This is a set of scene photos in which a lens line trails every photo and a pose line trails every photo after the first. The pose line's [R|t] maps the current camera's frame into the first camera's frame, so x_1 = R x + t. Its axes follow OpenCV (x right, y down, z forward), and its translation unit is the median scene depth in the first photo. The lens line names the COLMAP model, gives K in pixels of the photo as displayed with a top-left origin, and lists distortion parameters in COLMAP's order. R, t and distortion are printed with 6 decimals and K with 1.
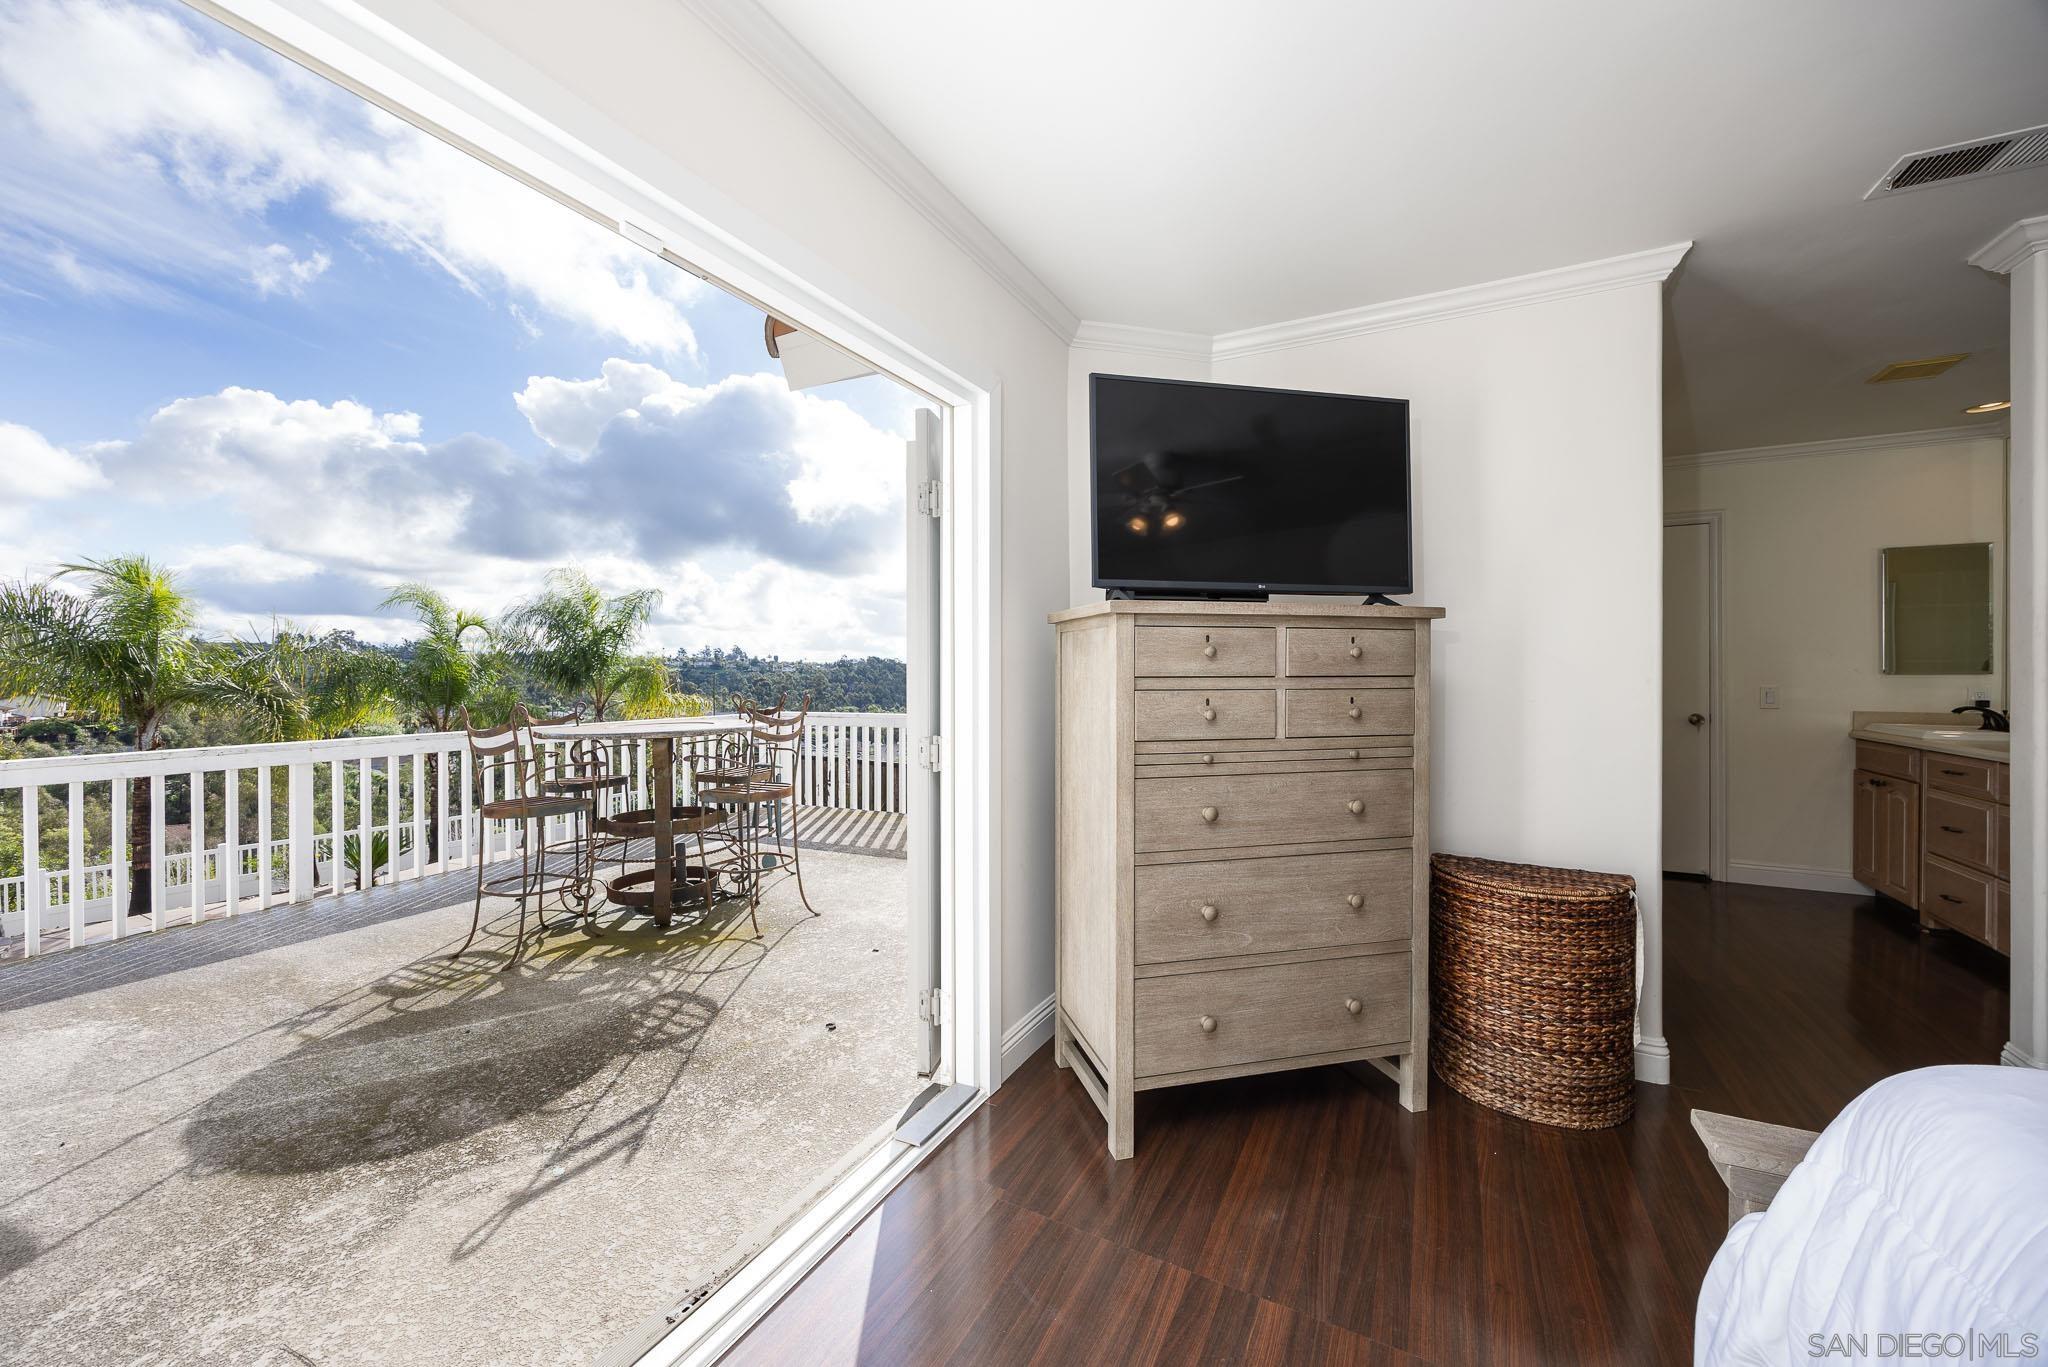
lens RADIAL K [[812.3, 0, 1009.9], [0, 812.3, 667.1], [0, 0, 1]] dist [0.001658, -0.000152]
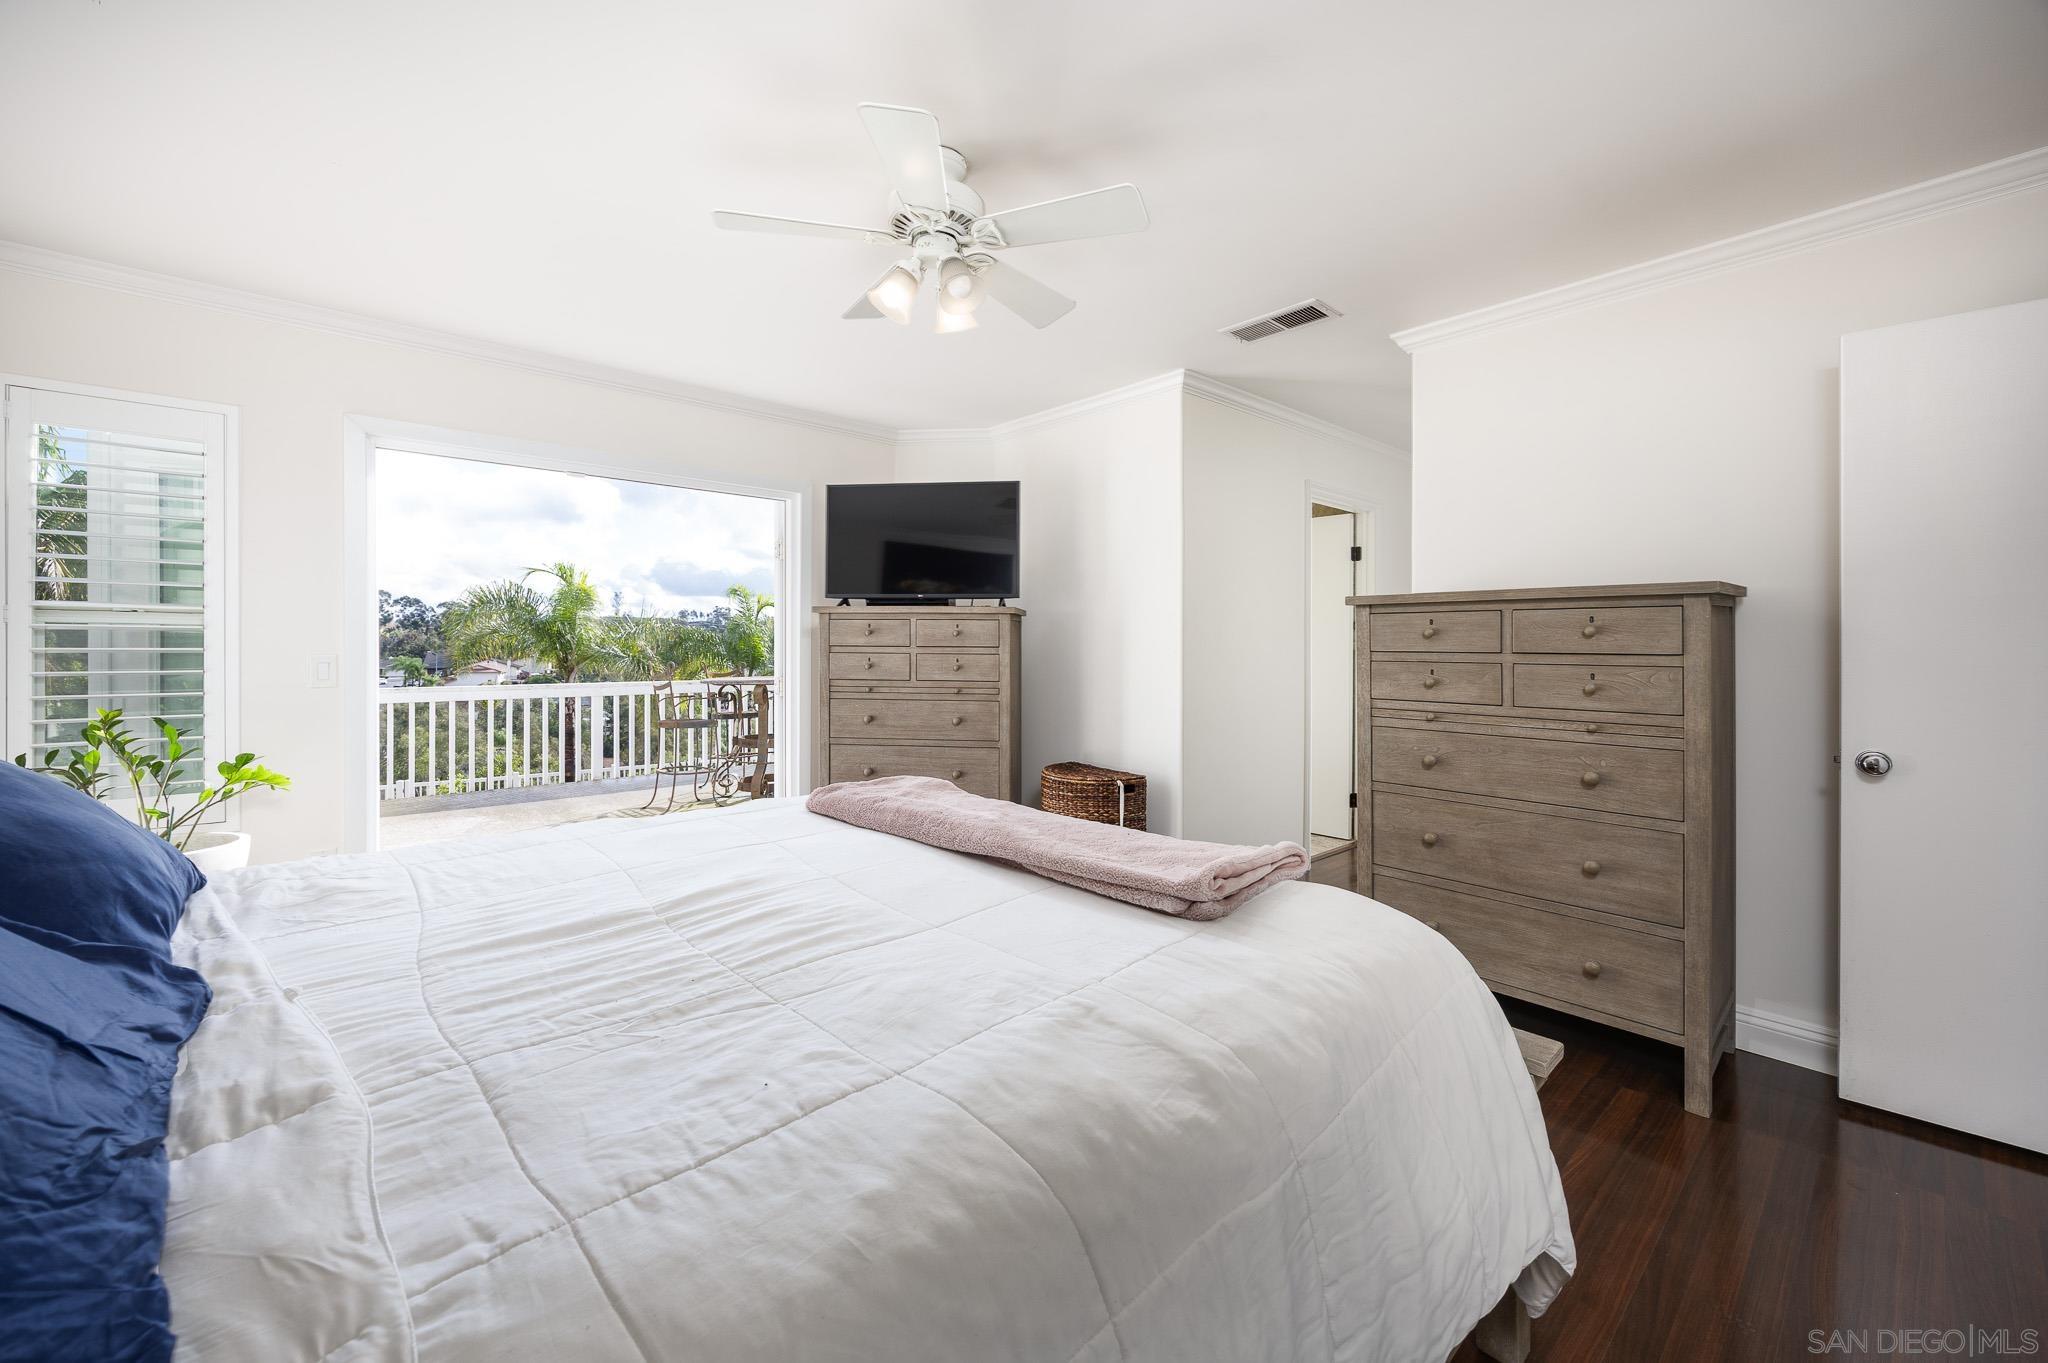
lens RADIAL K [[822.6, 0, 1015.7], [0, 822.6, 633.8], [0, 0, 1]] dist [-0.000041, -0.000050]
pose [[0.937884, 0.004818, -0.346915, 1.134884], [-0.008249, 0.999931, -0.008413, -0.002450], [0.346850, 0.010752, 0.937859, -0.617274]]
